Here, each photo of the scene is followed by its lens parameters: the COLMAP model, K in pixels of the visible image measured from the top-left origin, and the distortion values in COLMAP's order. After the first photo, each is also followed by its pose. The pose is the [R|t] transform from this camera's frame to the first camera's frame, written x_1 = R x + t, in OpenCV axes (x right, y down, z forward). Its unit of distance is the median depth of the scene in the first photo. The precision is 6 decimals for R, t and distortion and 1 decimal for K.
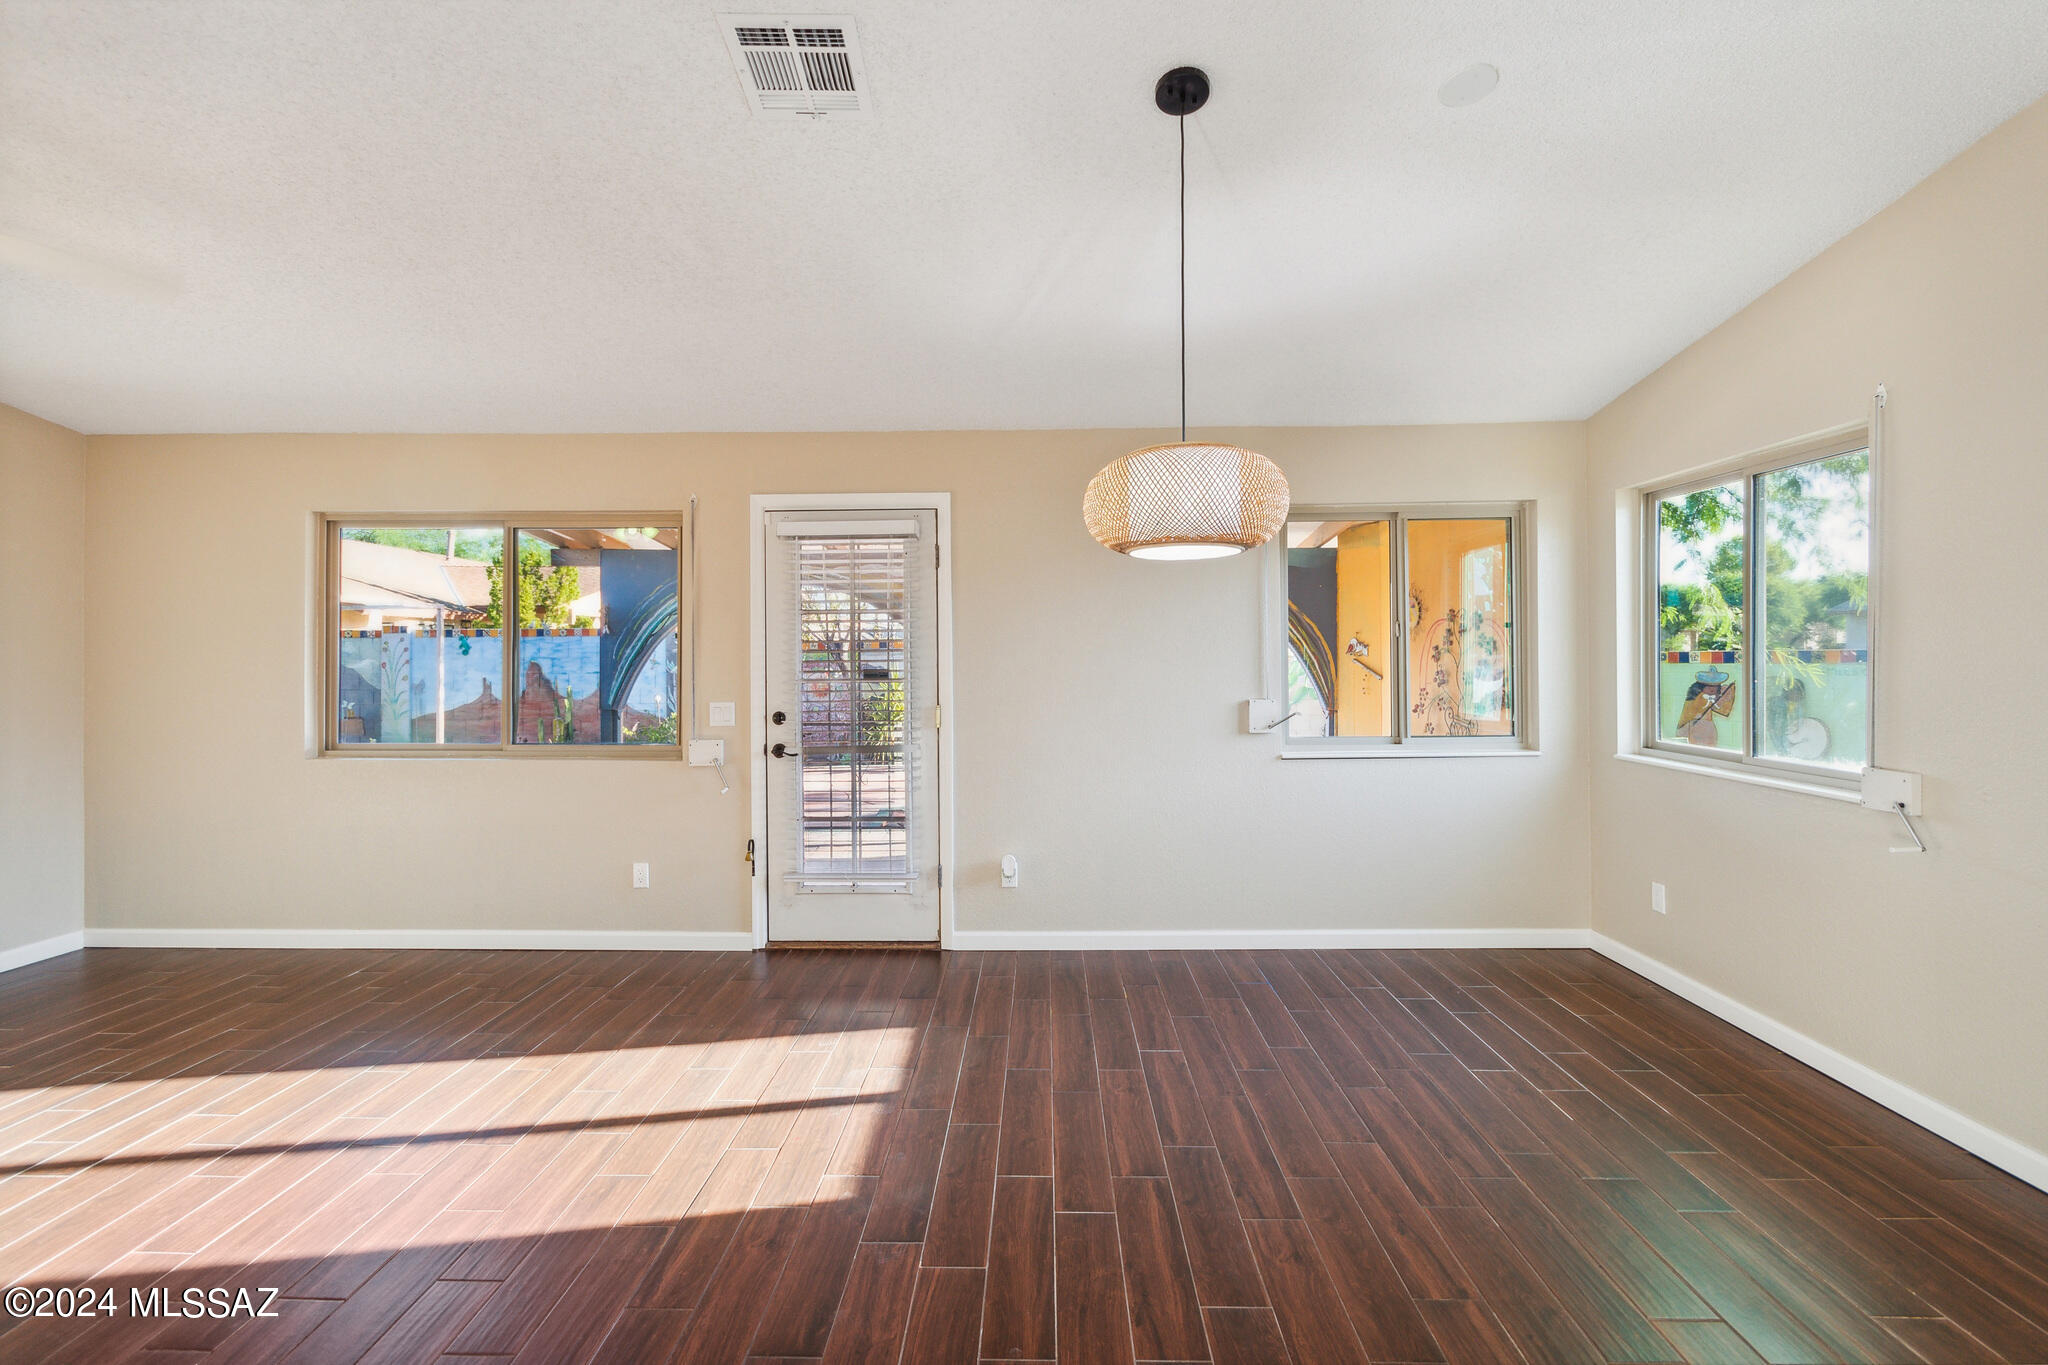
lens RADIAL K [[912.3, 0, 1017.9], [0, 912.3, 657.7], [0, 0, 1]] dist [0.000176, -0.000707]
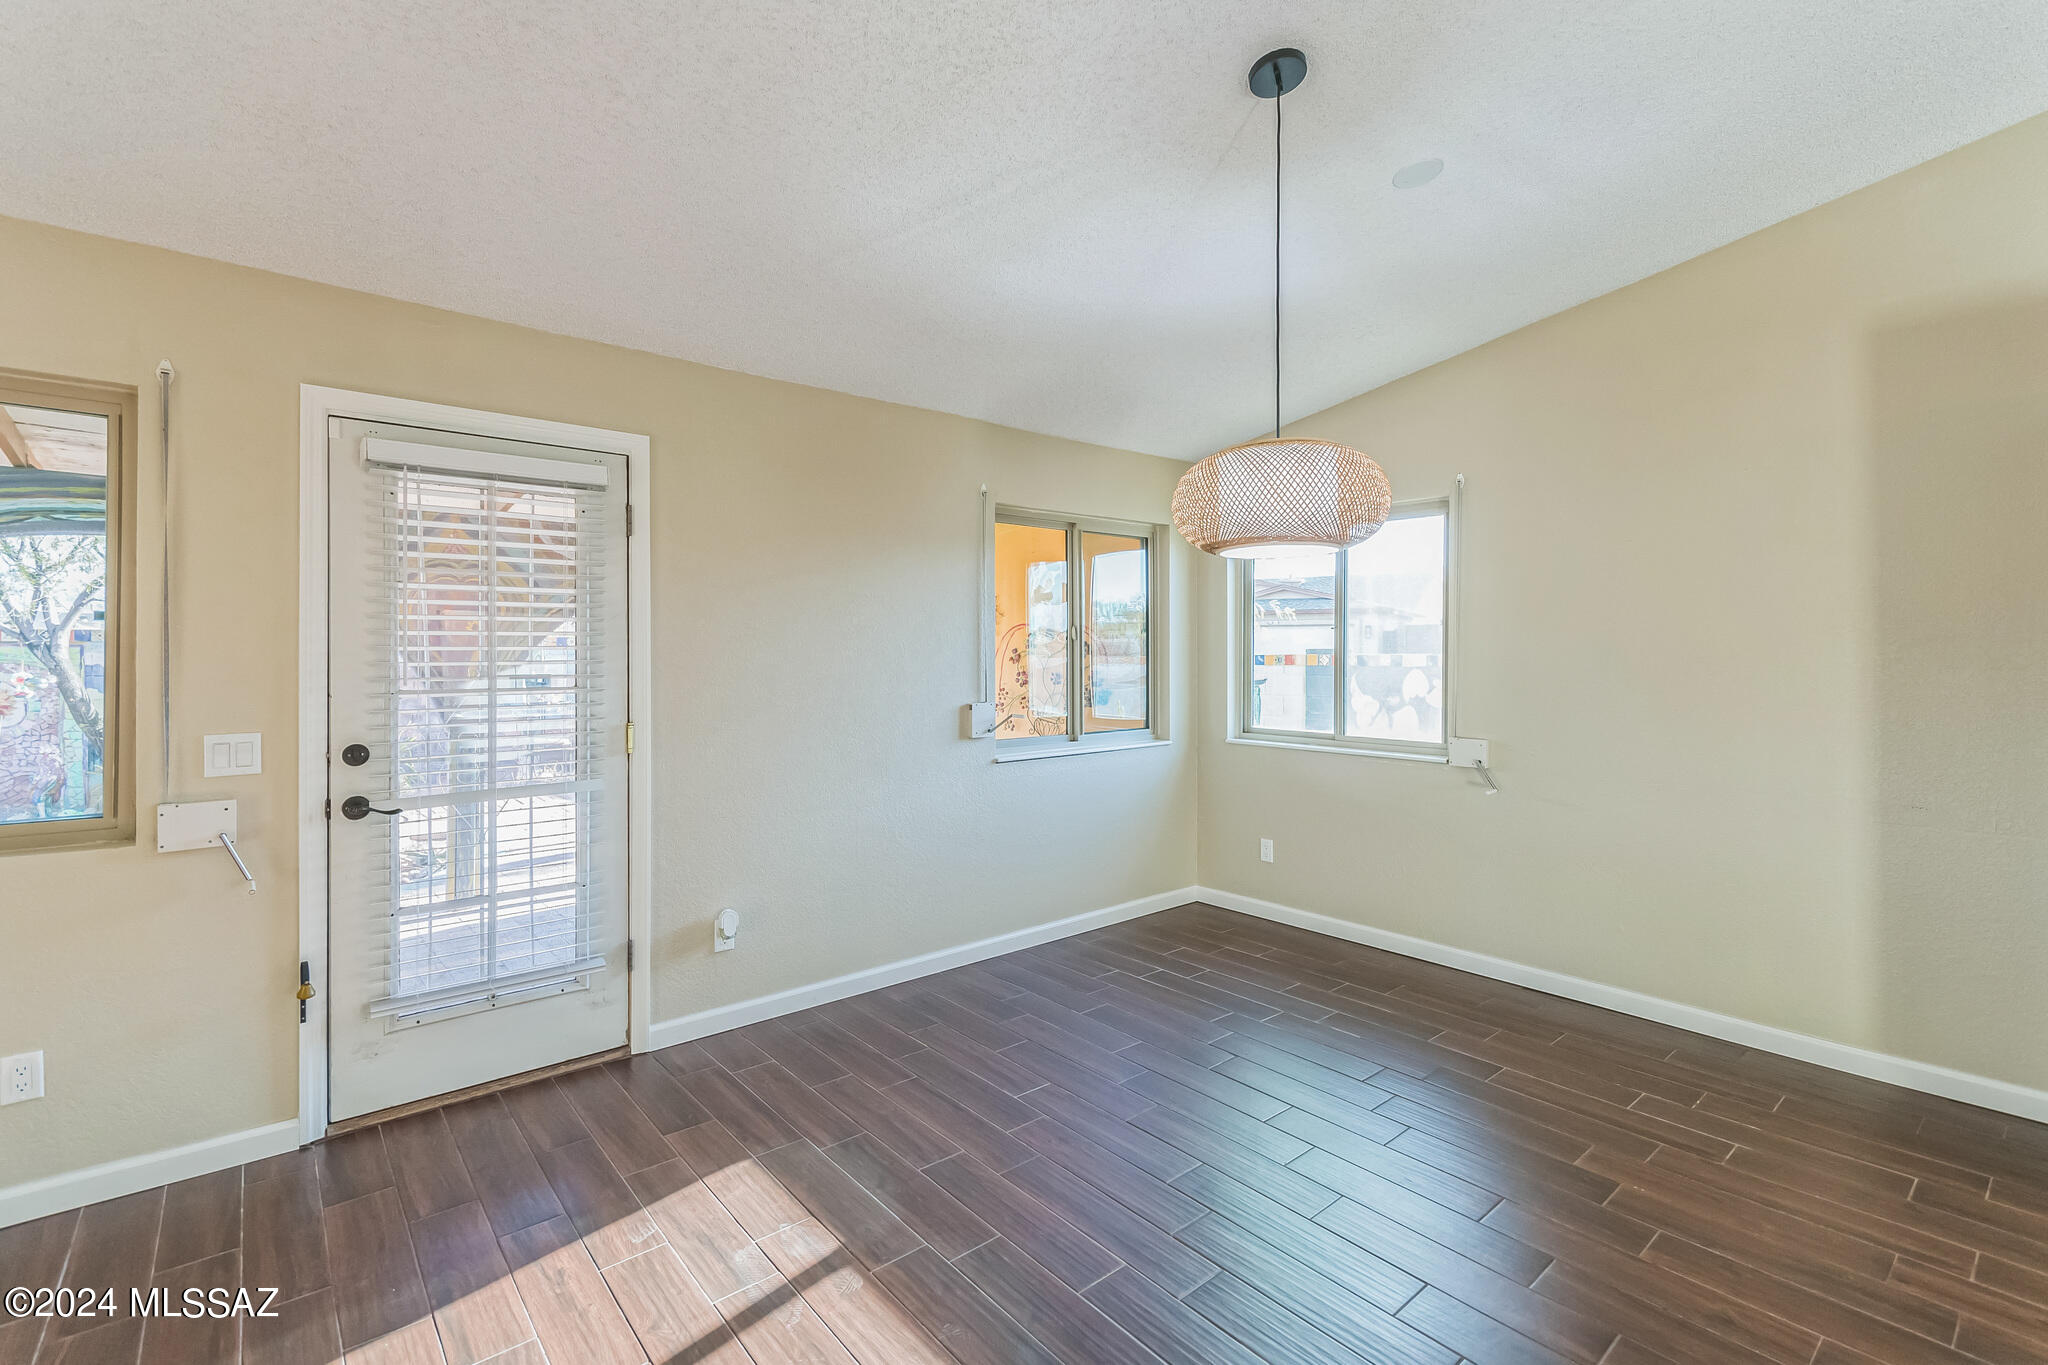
lens RADIAL K [[925.5, 0, 1044.1], [0, 925.5, 656.6], [0, 0, 1]] dist [0.000492, -0.000680]
pose [[0.741691, 0.004807, 0.670724, -0.342044], [-0.003726, 0.999988, -0.003047, -0.000200], [-0.670731, -0.000239, 0.741701, 0.226604]]
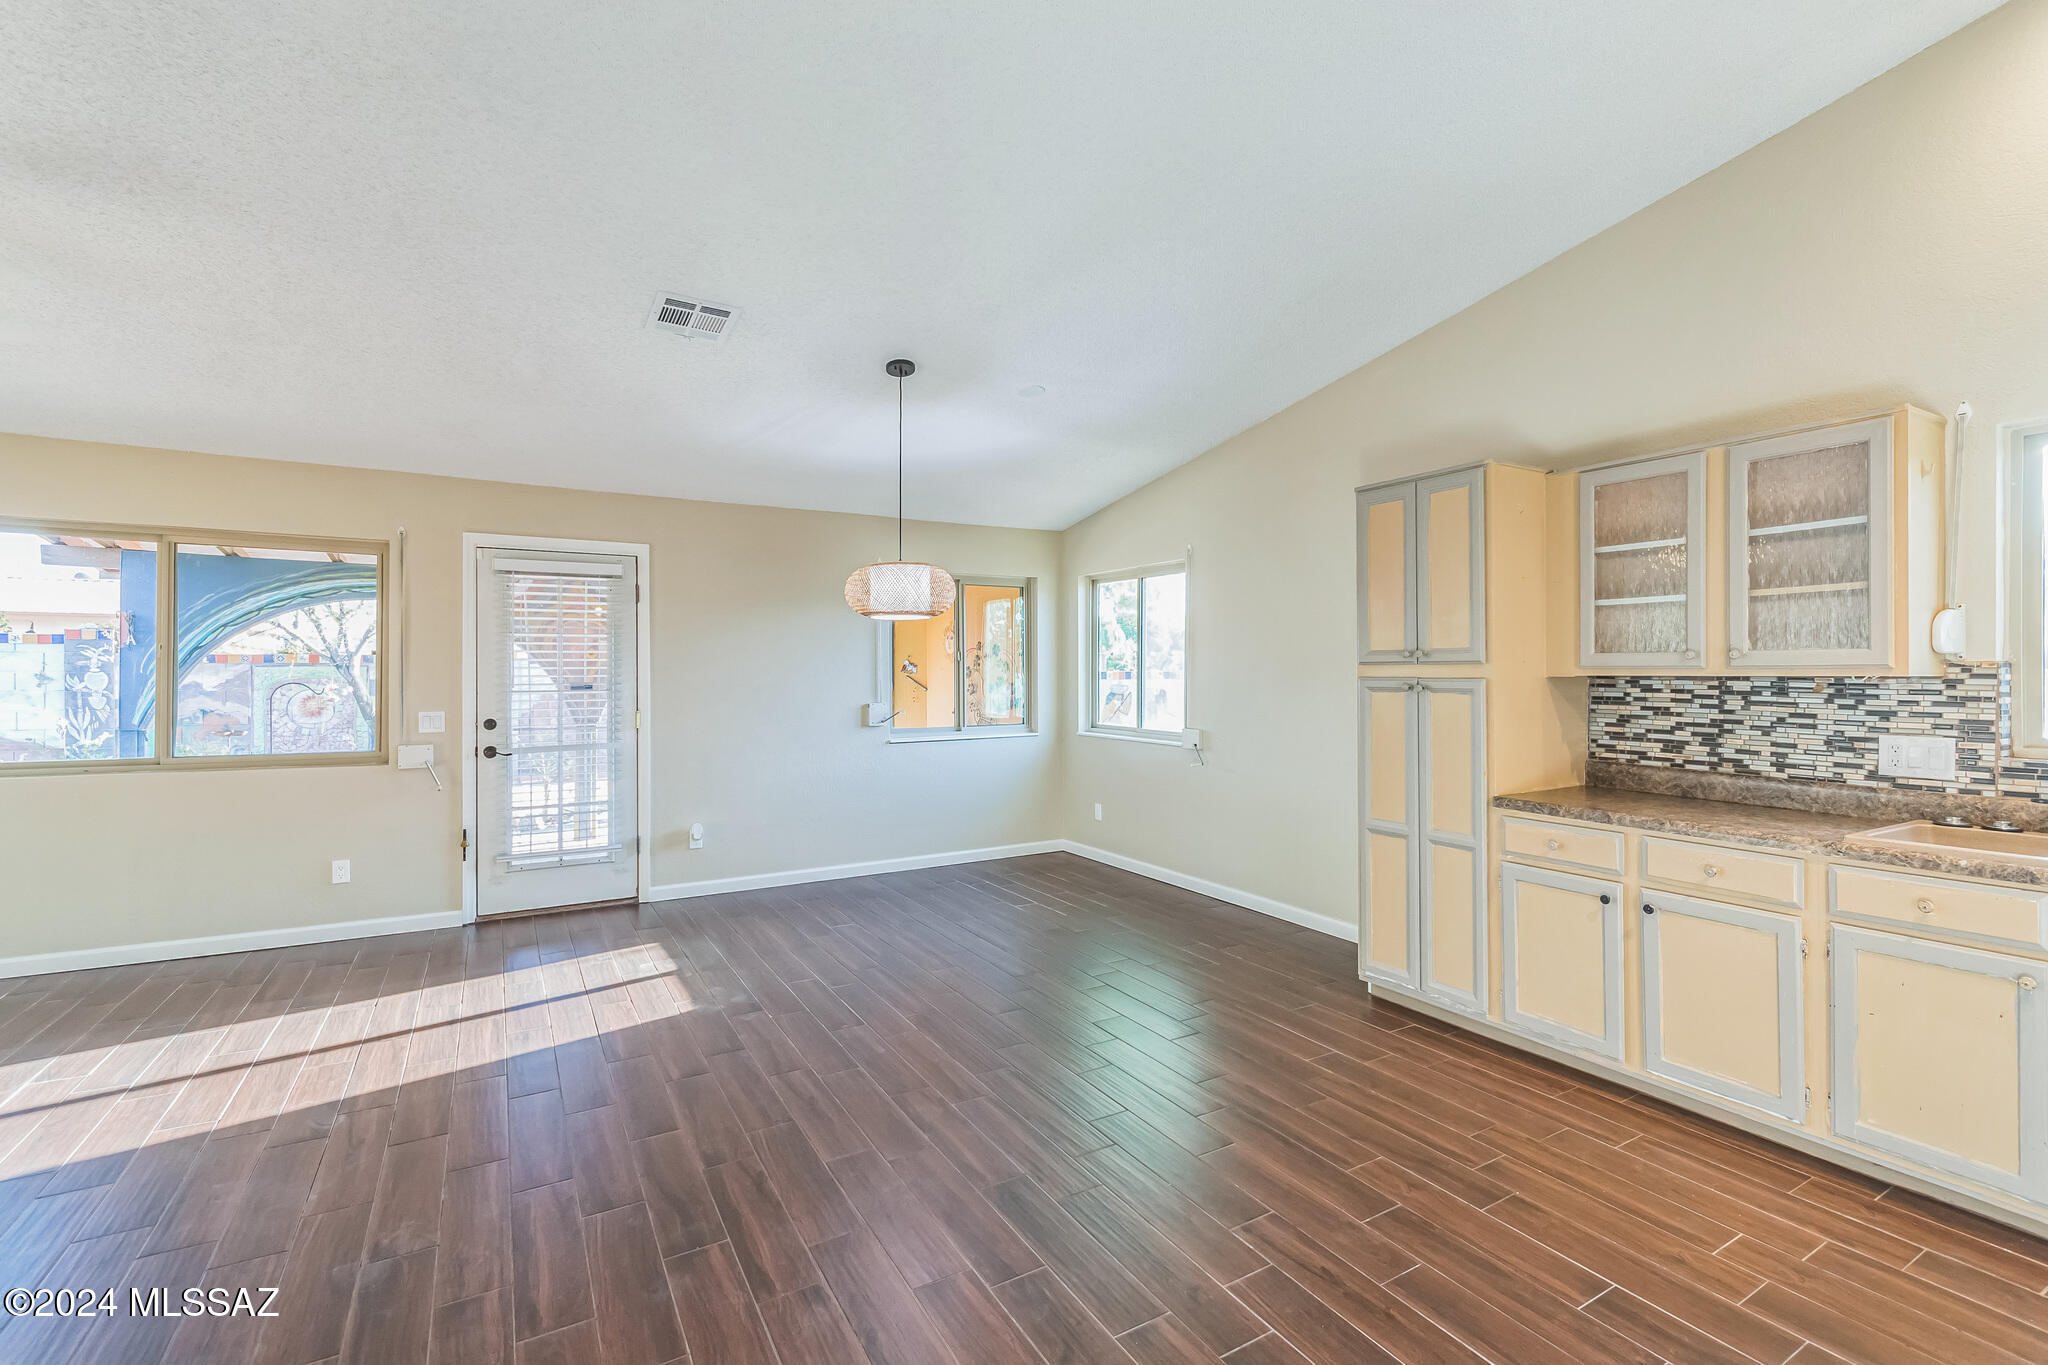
lens RADIAL K [[909.3, 0, 1031.2], [0, 909.3, 673.7], [0, 0, 1]] dist [0.001865, 0.000128]
pose [[0.847607, 0.003897, 0.530611, -0.297782], [-0.003265, 0.999992, -0.002129, 0.001255], [-0.530615, 0.000073, 0.847613, -0.367661]]
